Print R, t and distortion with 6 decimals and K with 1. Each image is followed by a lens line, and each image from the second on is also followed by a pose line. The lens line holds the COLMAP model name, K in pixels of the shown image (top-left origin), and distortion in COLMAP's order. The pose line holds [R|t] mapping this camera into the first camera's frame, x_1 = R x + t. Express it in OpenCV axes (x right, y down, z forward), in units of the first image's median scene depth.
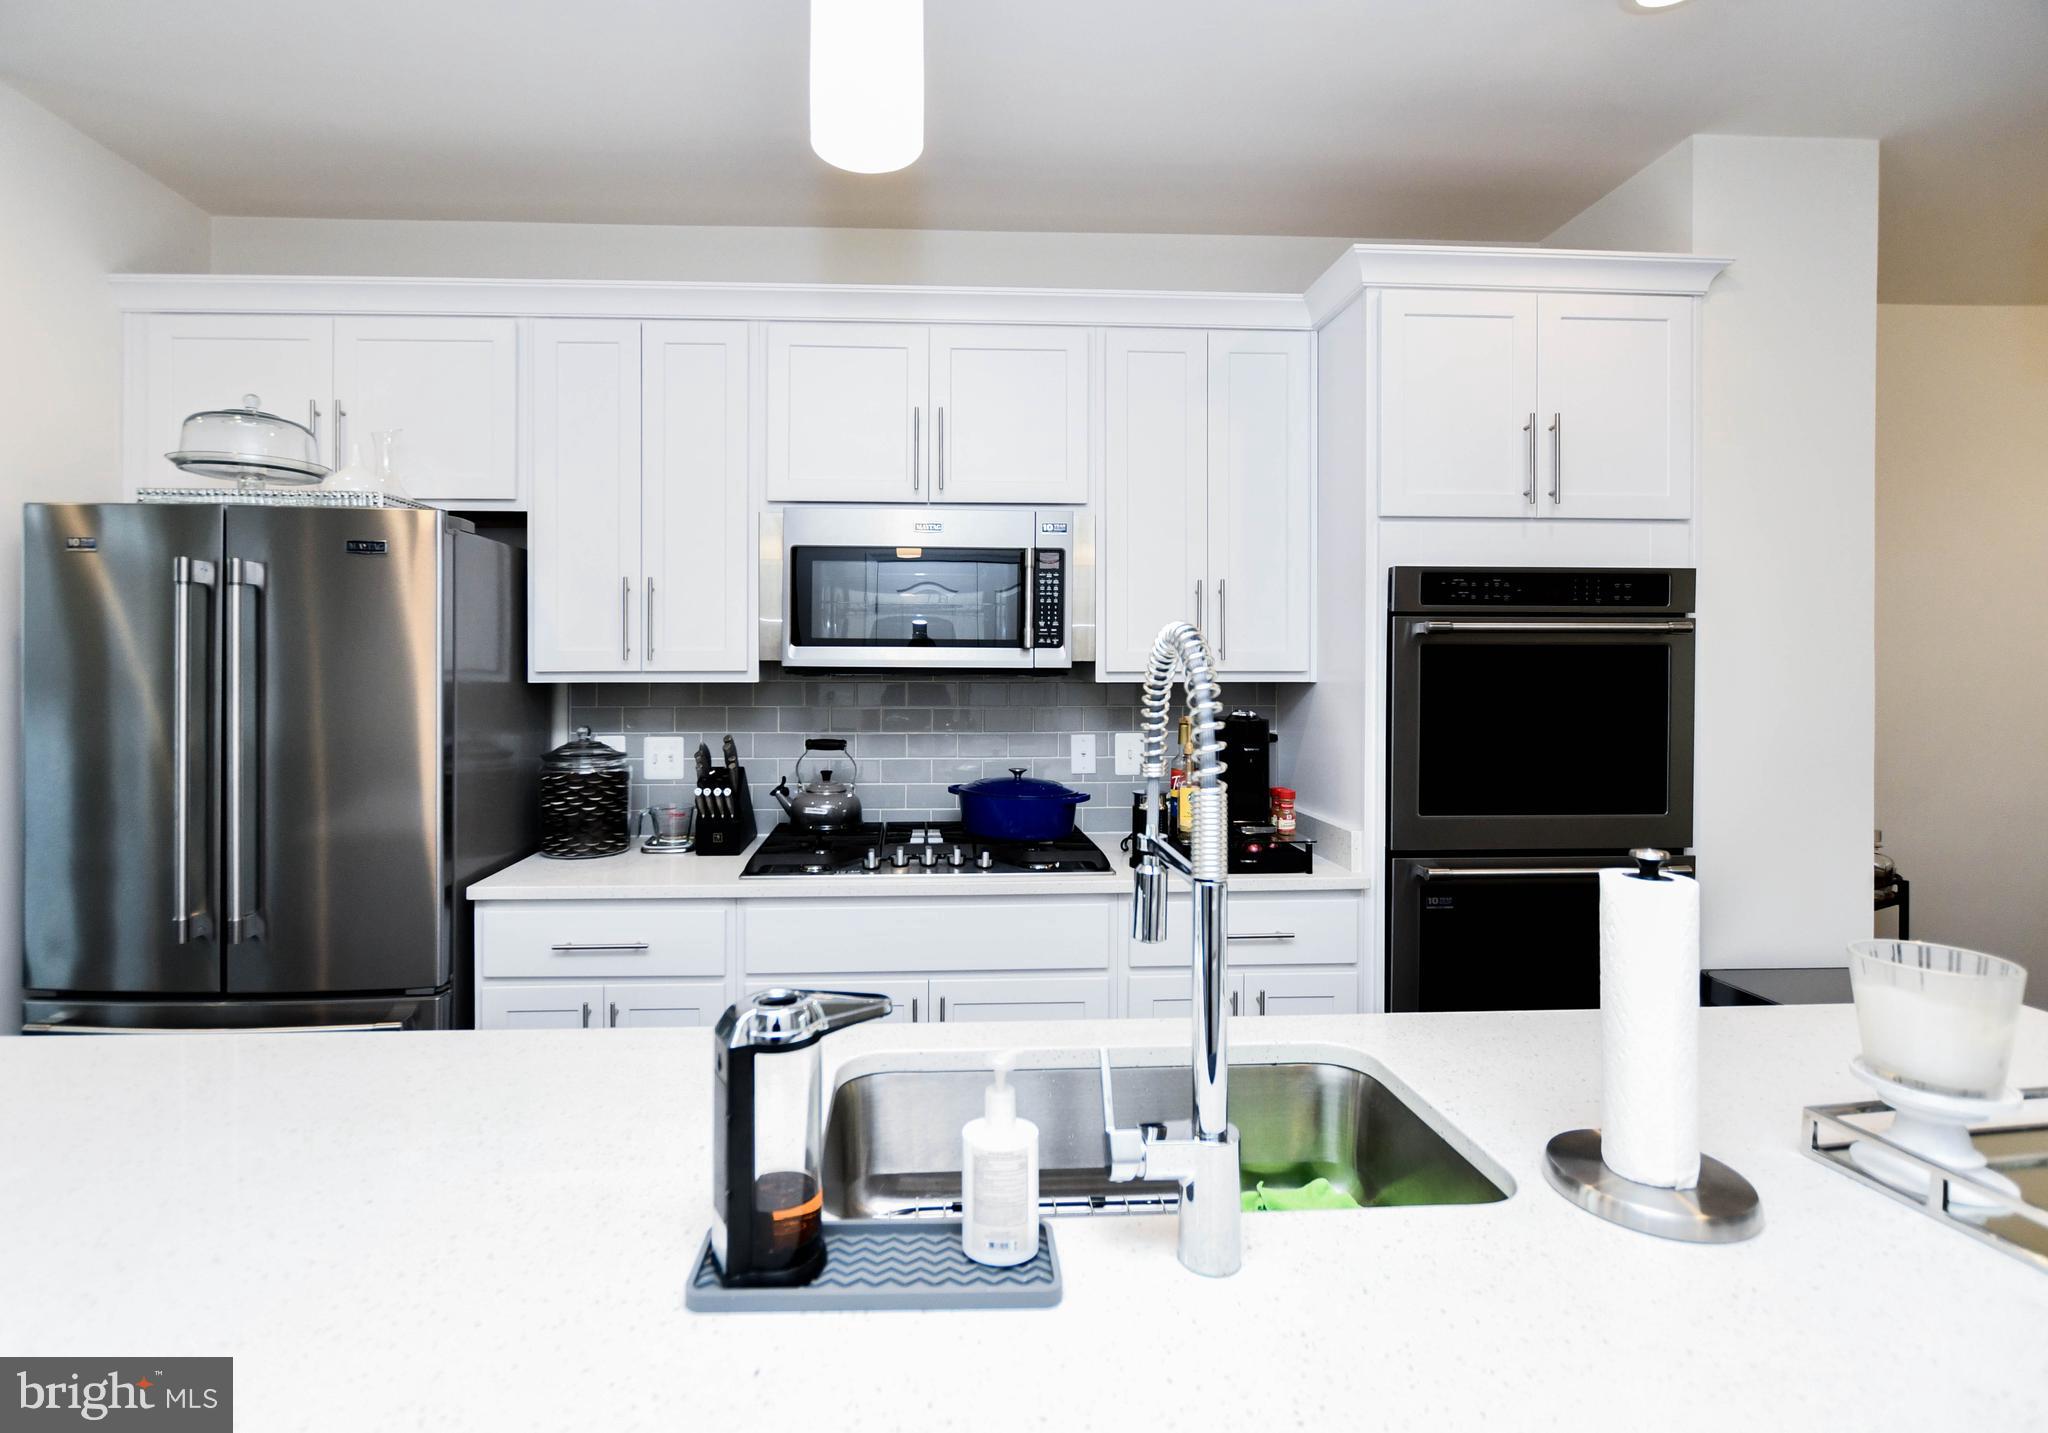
lens RADIAL K [[979.5, 0, 987.5], [0, 979.5, 675.0], [0, 0, 1]] dist [-0.006272, 0.001084]
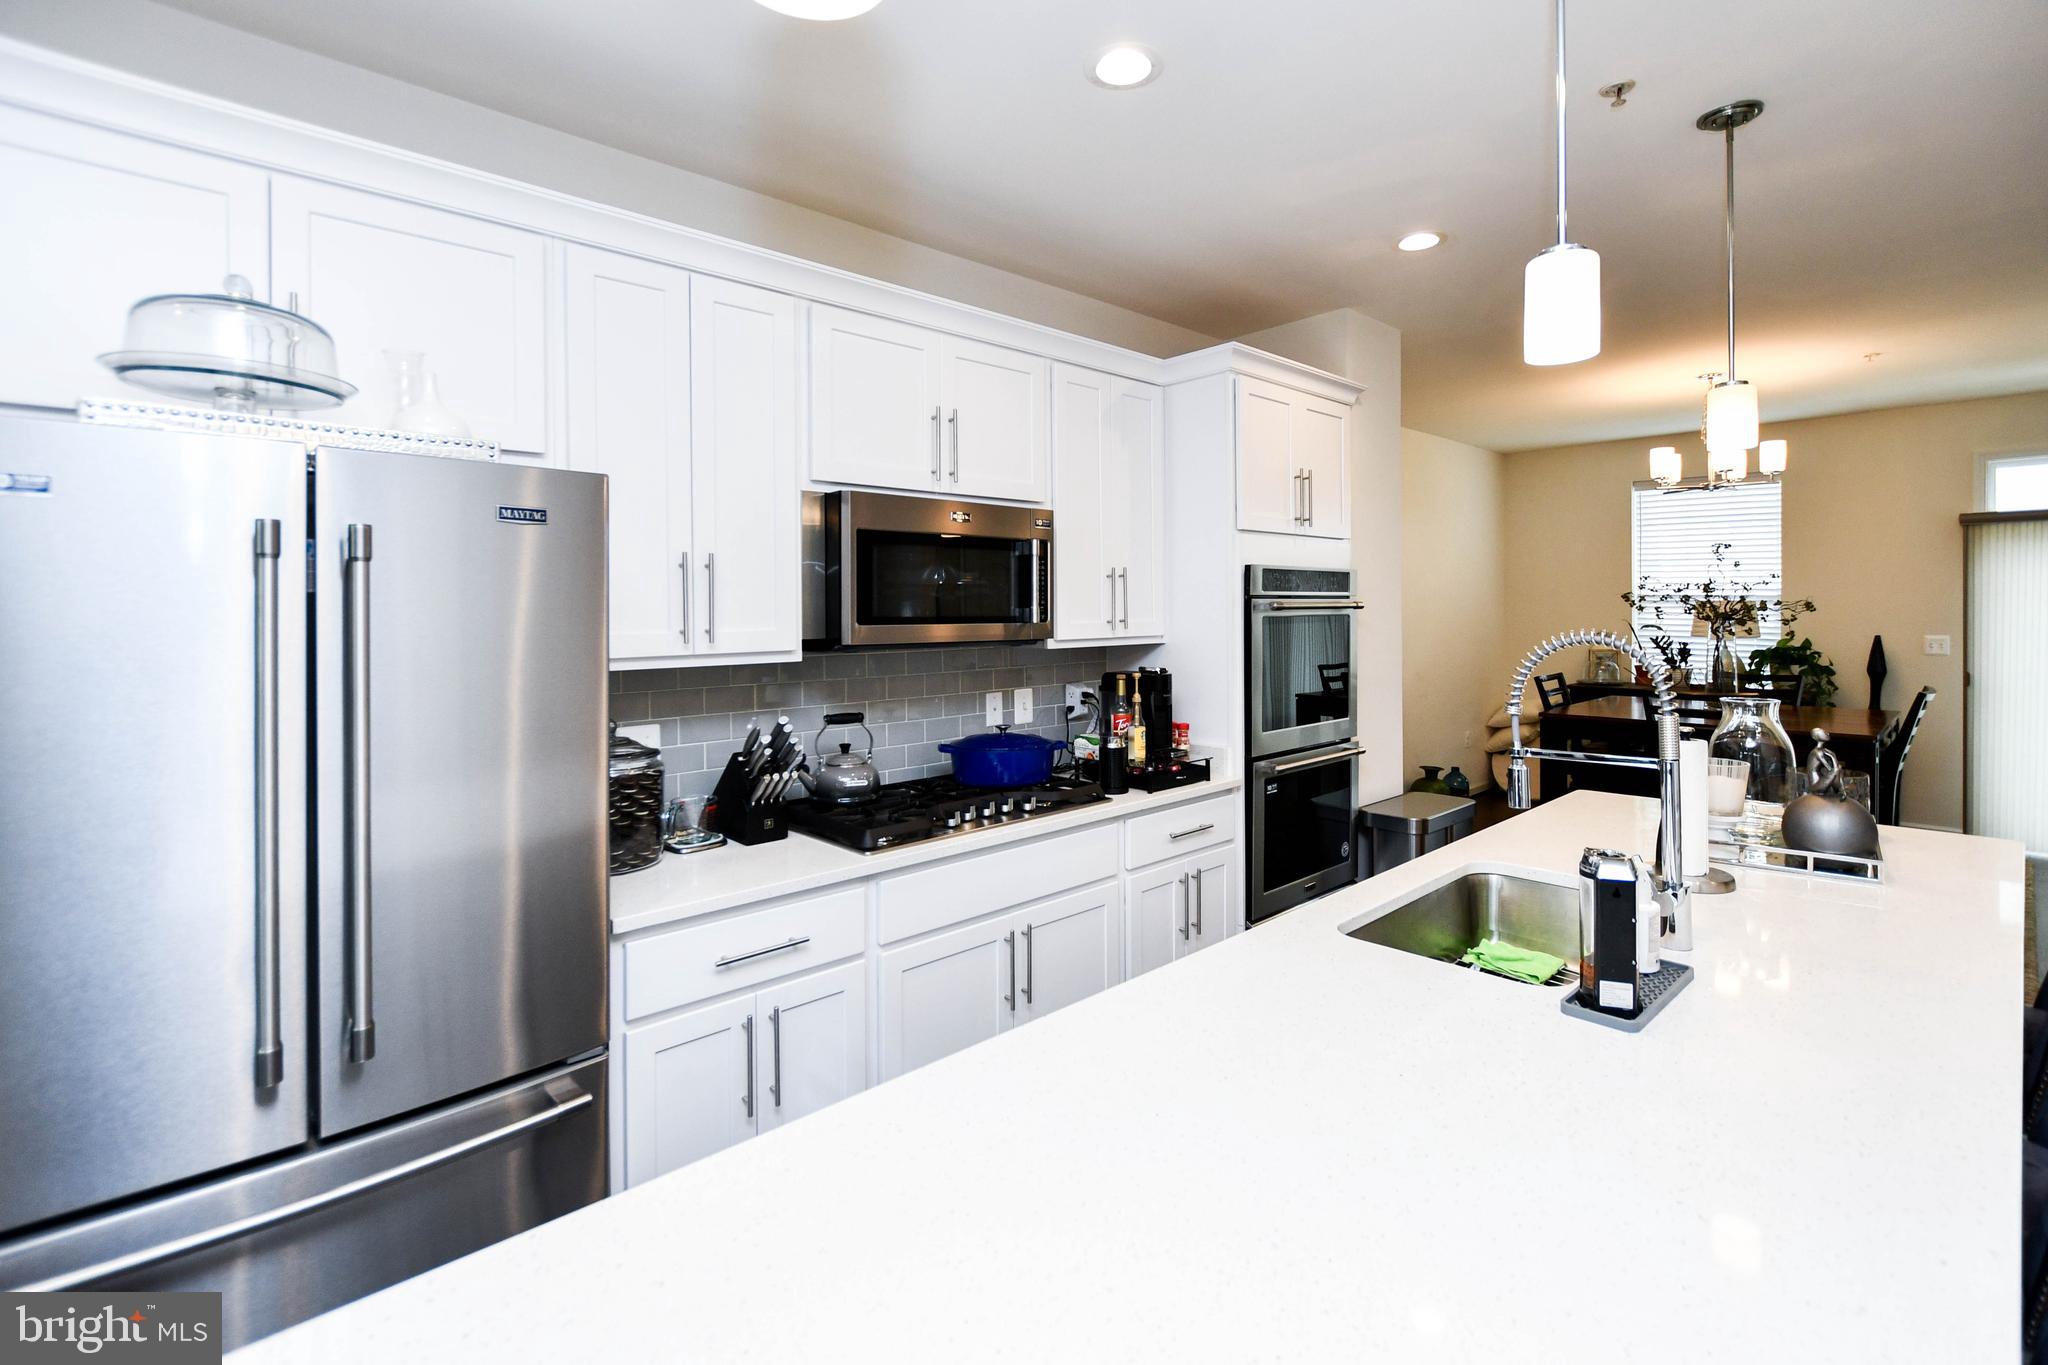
lens RADIAL K [[935.7, 0, 1021.6], [0, 935.7, 616.4], [0, 0, 1]] dist [-0.011383, 0.003225]
pose [[0.765003, -0.013364, 0.643888, -0.695180], [0.012473, 0.999905, 0.005933, -0.042331], [-0.643906, 0.003492, 0.765097, 0.134872]]
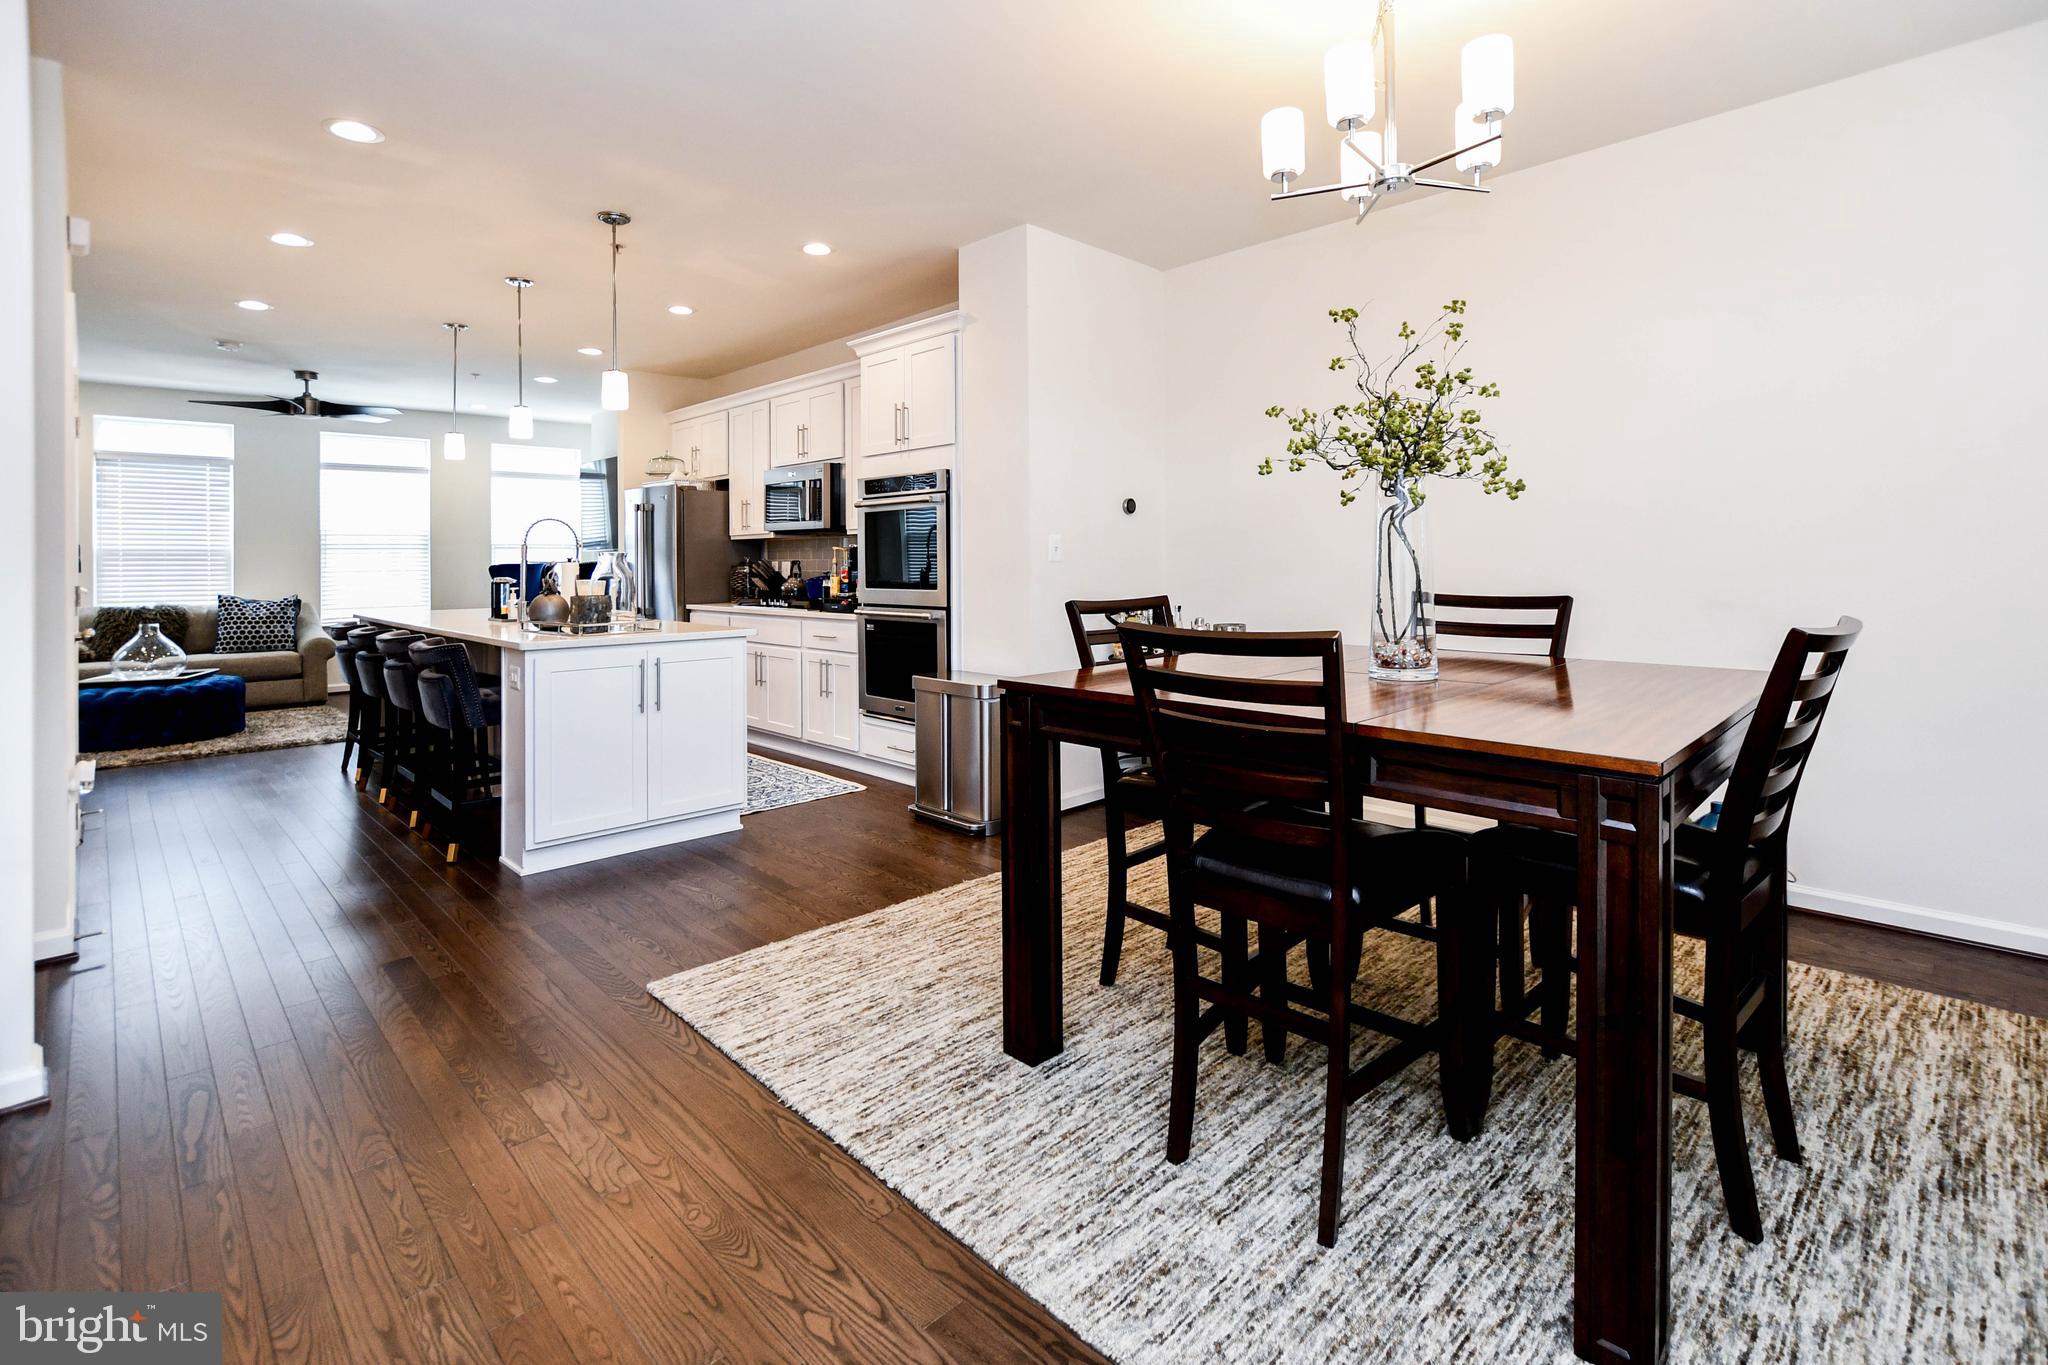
lens RADIAL K [[935.7, 0, 1000.8], [0, 935.7, 554.0], [0, 0, 1]] dist [-0.011383, 0.003225]
pose [[0.654547, -0.010872, -0.755943, 2.104865], [0.003440, 0.999929, -0.011403, 0.083158], [0.756014, 0.004863, 0.654538, -0.168220]]
